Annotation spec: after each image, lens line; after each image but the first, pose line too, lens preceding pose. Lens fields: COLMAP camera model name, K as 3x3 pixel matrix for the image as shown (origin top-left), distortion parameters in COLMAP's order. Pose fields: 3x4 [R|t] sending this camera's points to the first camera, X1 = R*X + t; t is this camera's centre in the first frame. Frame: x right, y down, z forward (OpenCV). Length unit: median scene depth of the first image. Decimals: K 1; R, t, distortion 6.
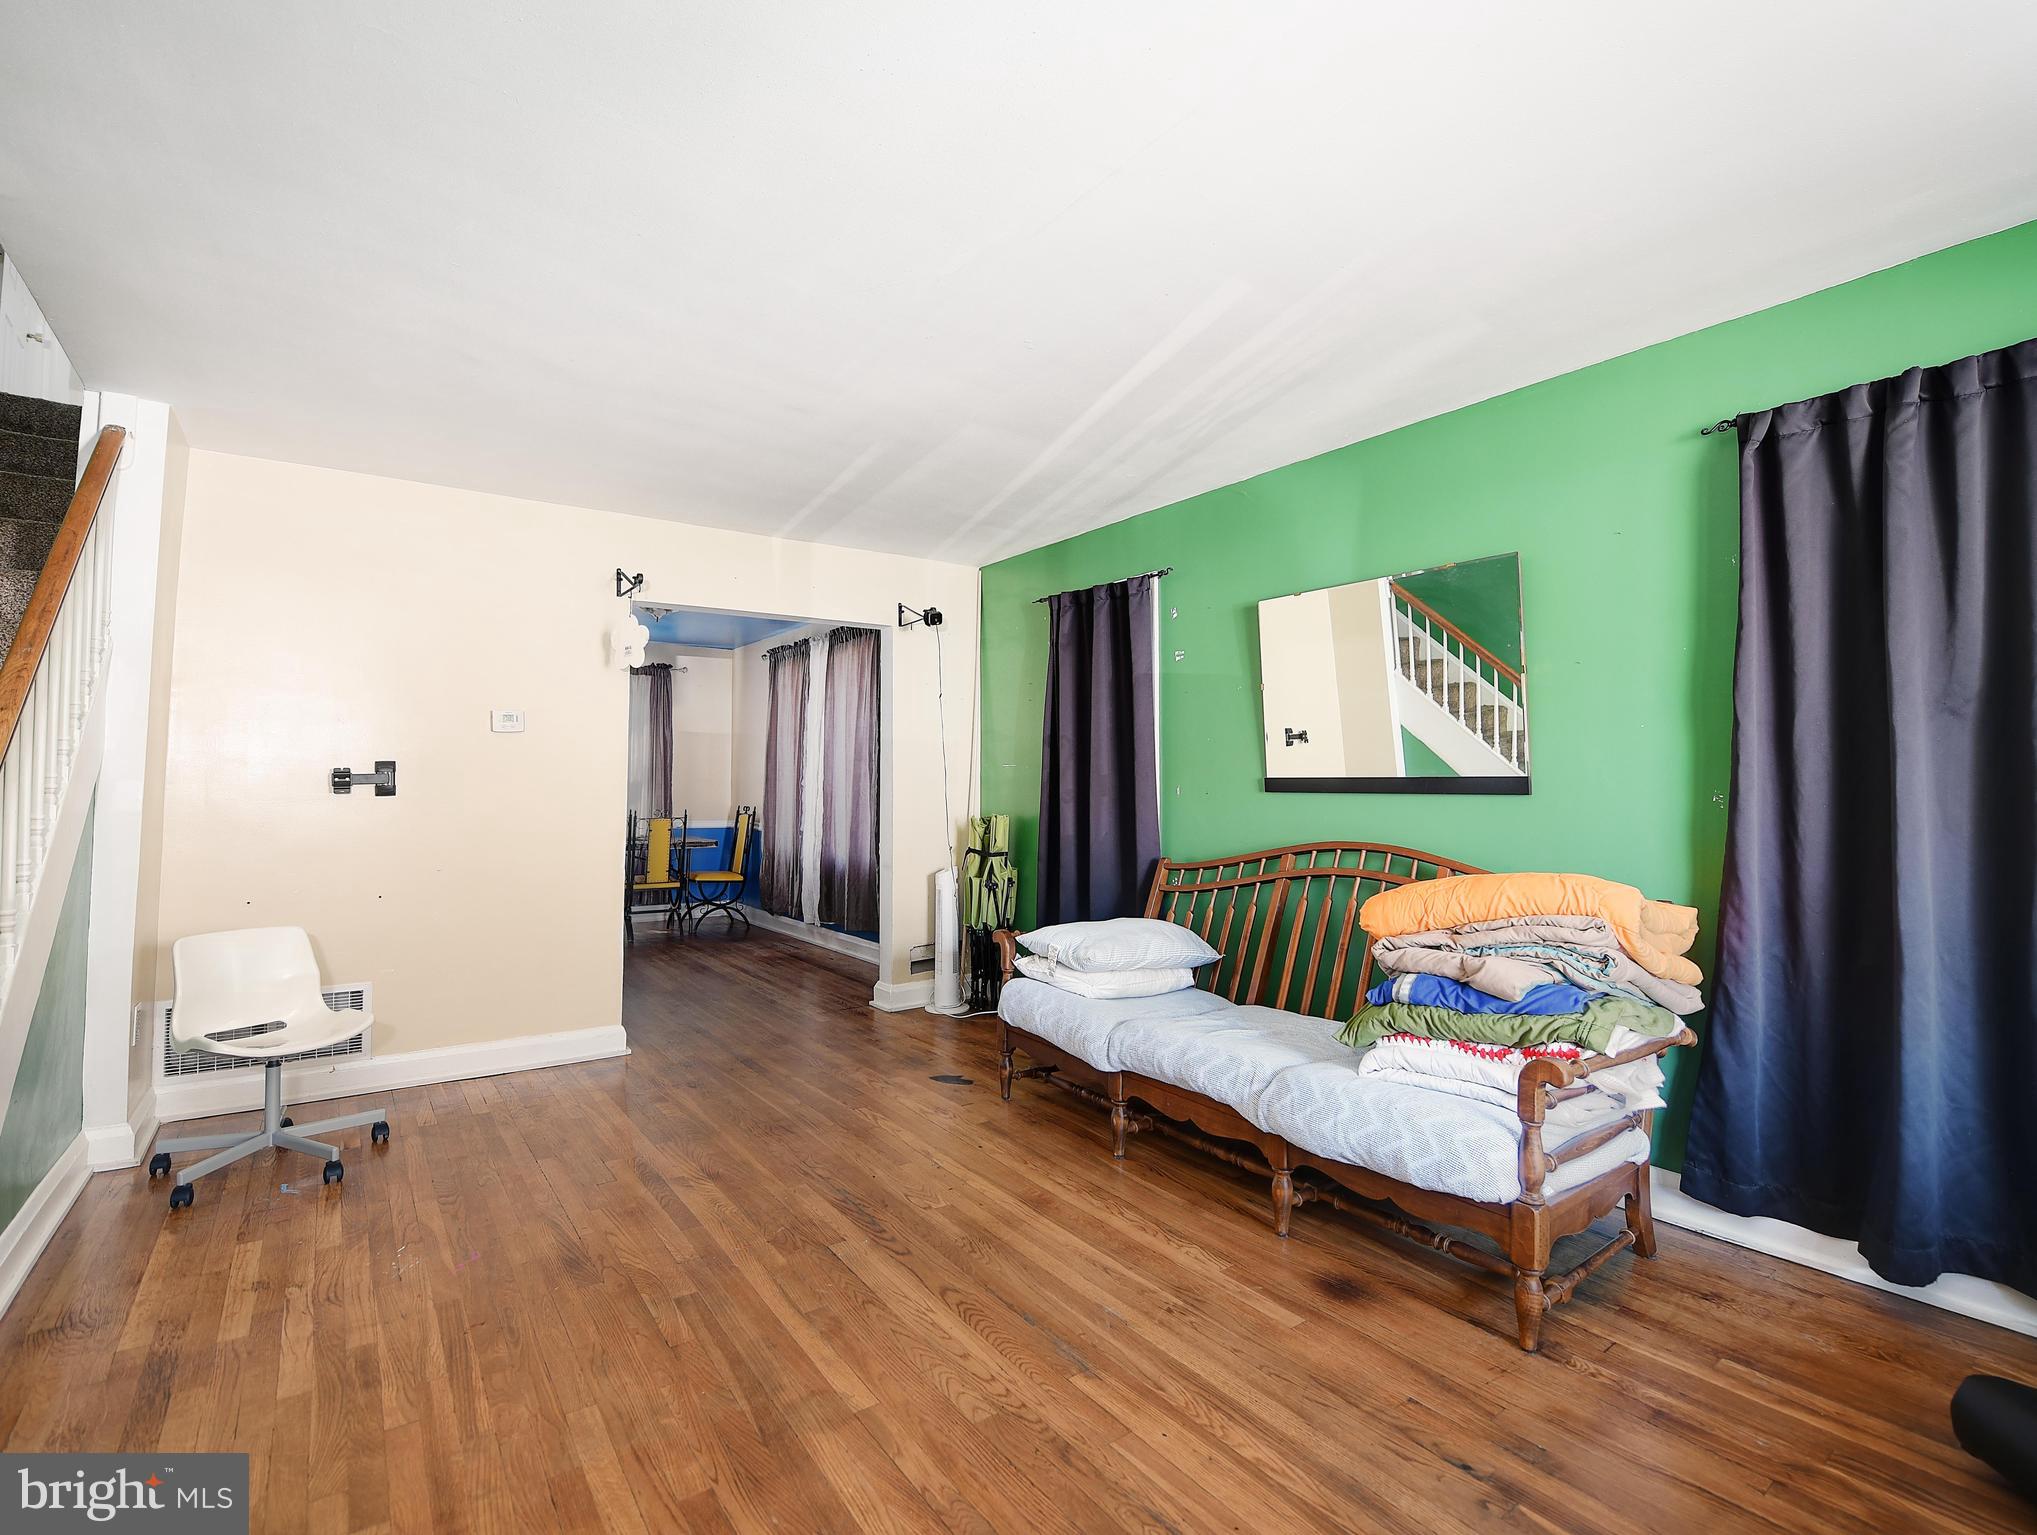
lens RADIAL K [[916.8, 0, 1011.4], [0, 916.8, 764.0], [0, 0, 1]] dist [-0.000615, 0.000207]
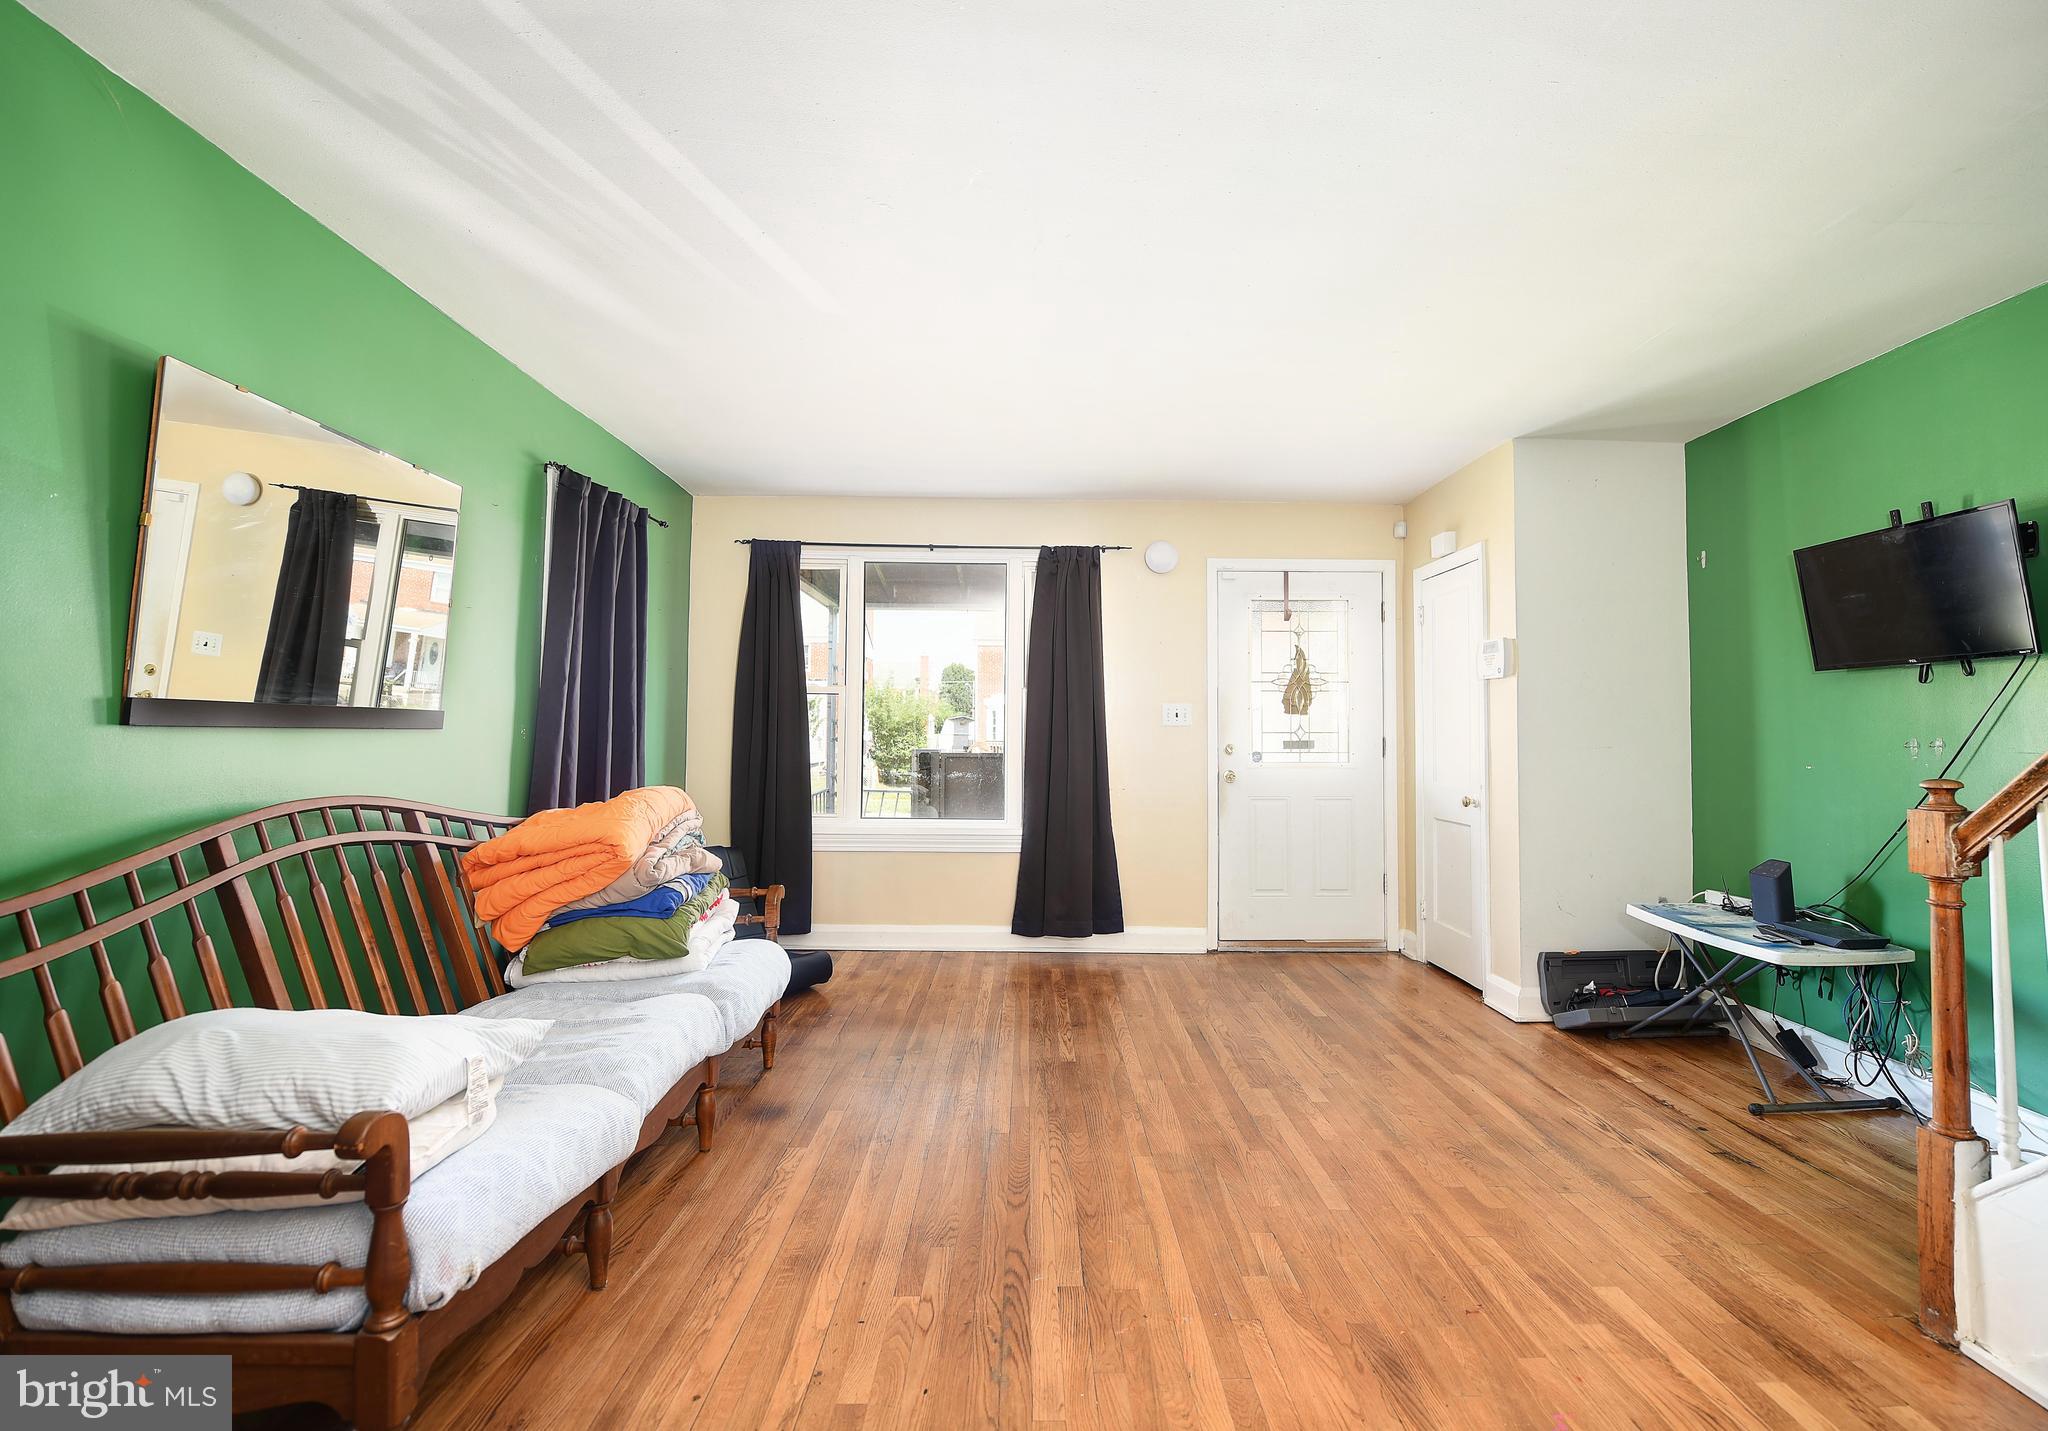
lens RADIAL K [[939.2, 0, 1022.3], [0, 939.2, 729.7], [0, 0, 1]] dist [-0.001946, -0.000265]
pose [[-0.806406, -0.005726, 0.591334, -0.686909], [-0.024277, 0.999431, -0.023429, 0.053612], [-0.590863, -0.033250, -0.806086, 1.822934]]
